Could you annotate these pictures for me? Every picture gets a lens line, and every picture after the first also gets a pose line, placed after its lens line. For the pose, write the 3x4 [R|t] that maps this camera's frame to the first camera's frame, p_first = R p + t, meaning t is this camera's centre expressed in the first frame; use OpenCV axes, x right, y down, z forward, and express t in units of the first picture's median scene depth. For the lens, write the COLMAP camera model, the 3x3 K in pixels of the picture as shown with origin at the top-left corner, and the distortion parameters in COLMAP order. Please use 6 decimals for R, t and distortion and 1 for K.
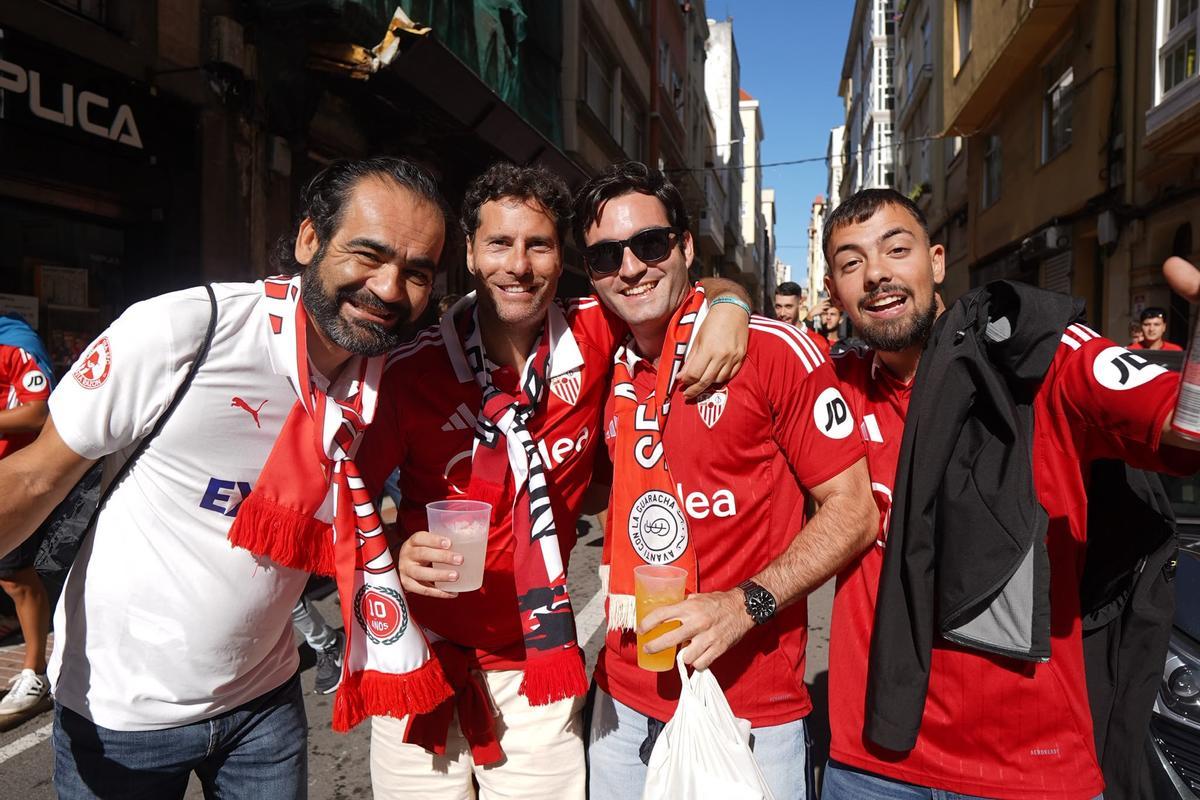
lens RADIAL K [[846.3, 0, 593.0], [0, 846.3, 398.8], [0, 0, 1]] dist [-0.107153, 0.073969]
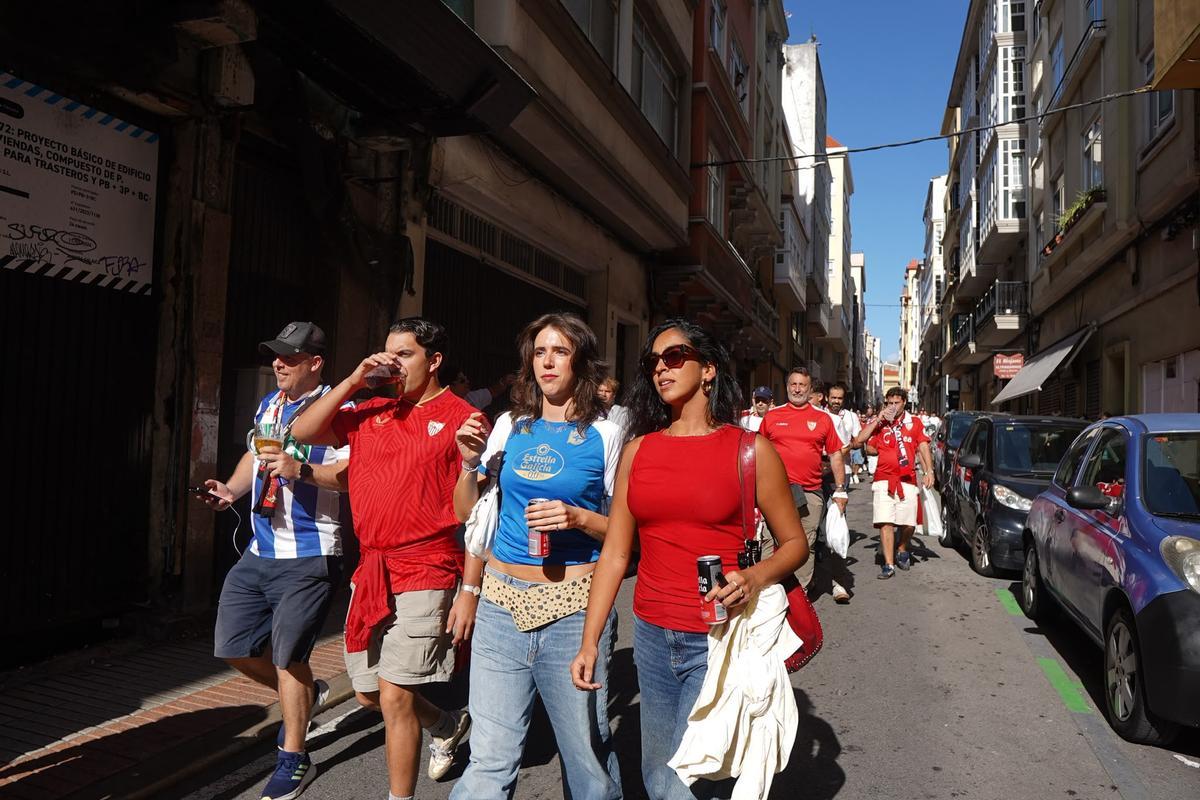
lens RADIAL K [[843.7, 0, 592.1], [0, 843.7, 402.1], [0, 0, 1]] dist [-0.106334, 0.071765]
pose [[0.994715, 0.022261, -0.100232, 0.038576], [-0.030234, 0.996436, -0.078745, -0.011443], [0.098122, 0.081359, 0.991843, 0.209616]]
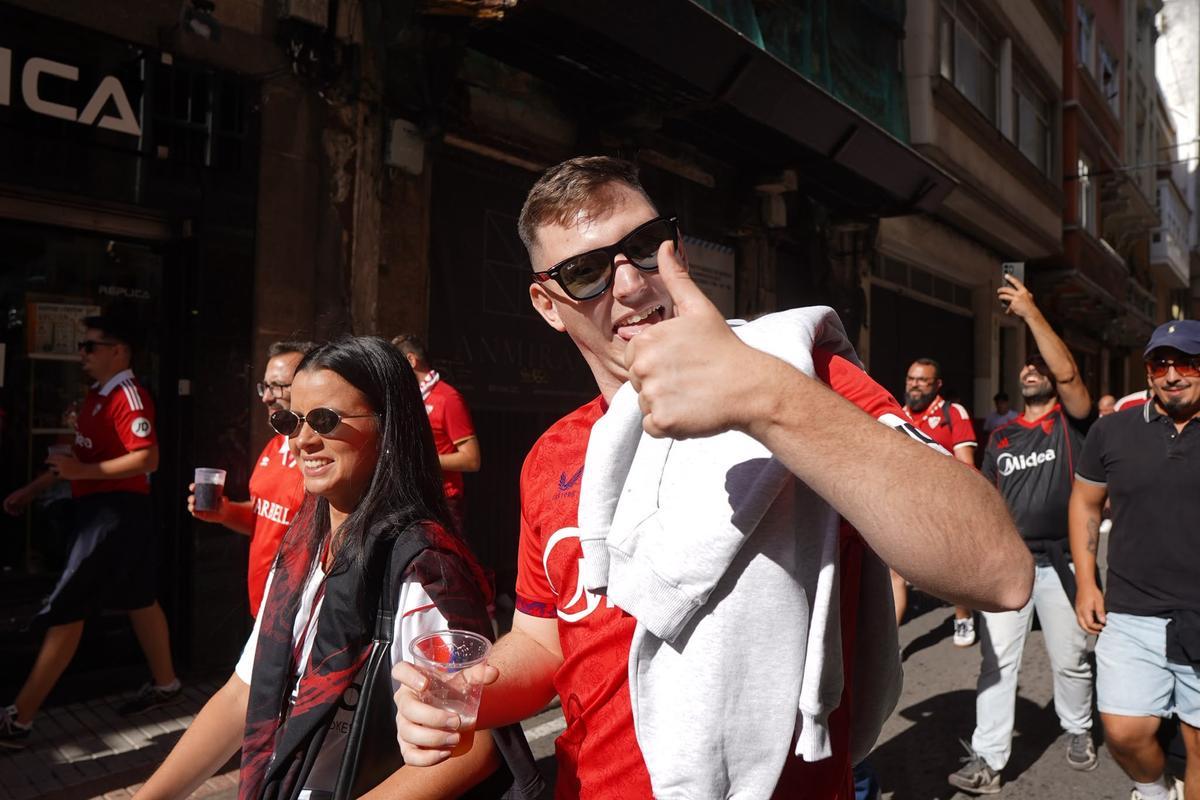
lens RADIAL K [[846.3, 0, 593.0], [0, 846.3, 398.8], [0, 0, 1]] dist [-0.107153, 0.073969]
pose [[0.884769, 0.004678, -0.466007, 0.024061], [-0.034359, 0.997883, -0.055218, -0.008552], [0.464762, 0.064866, 0.883057, 0.098833]]
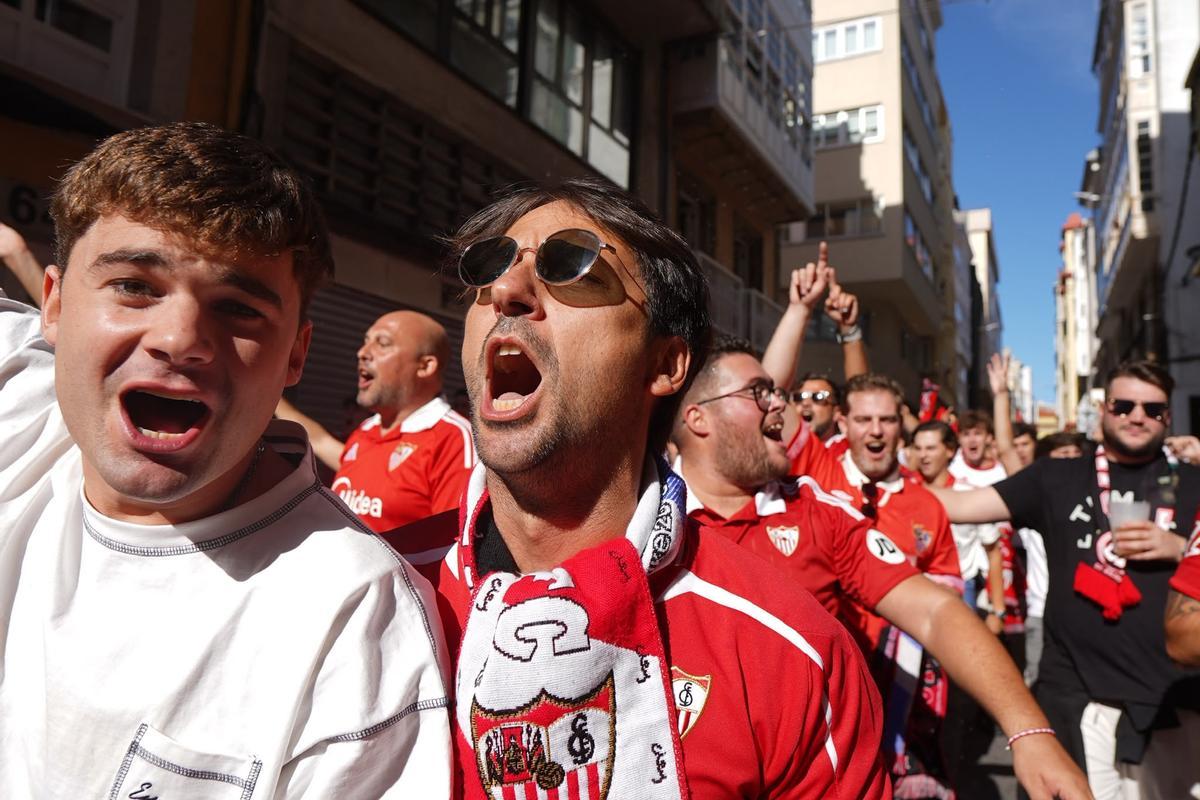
lens RADIAL K [[843.7, 0, 592.1], [0, 843.7, 402.1], [0, 0, 1]] dist [-0.106334, 0.071765]
pose [[0.965289, 0.000707, -0.261183, 0.295575], [-0.037865, 0.989811, -0.137262, -0.076615], [0.258425, 0.142387, 0.955480, 1.191479]]
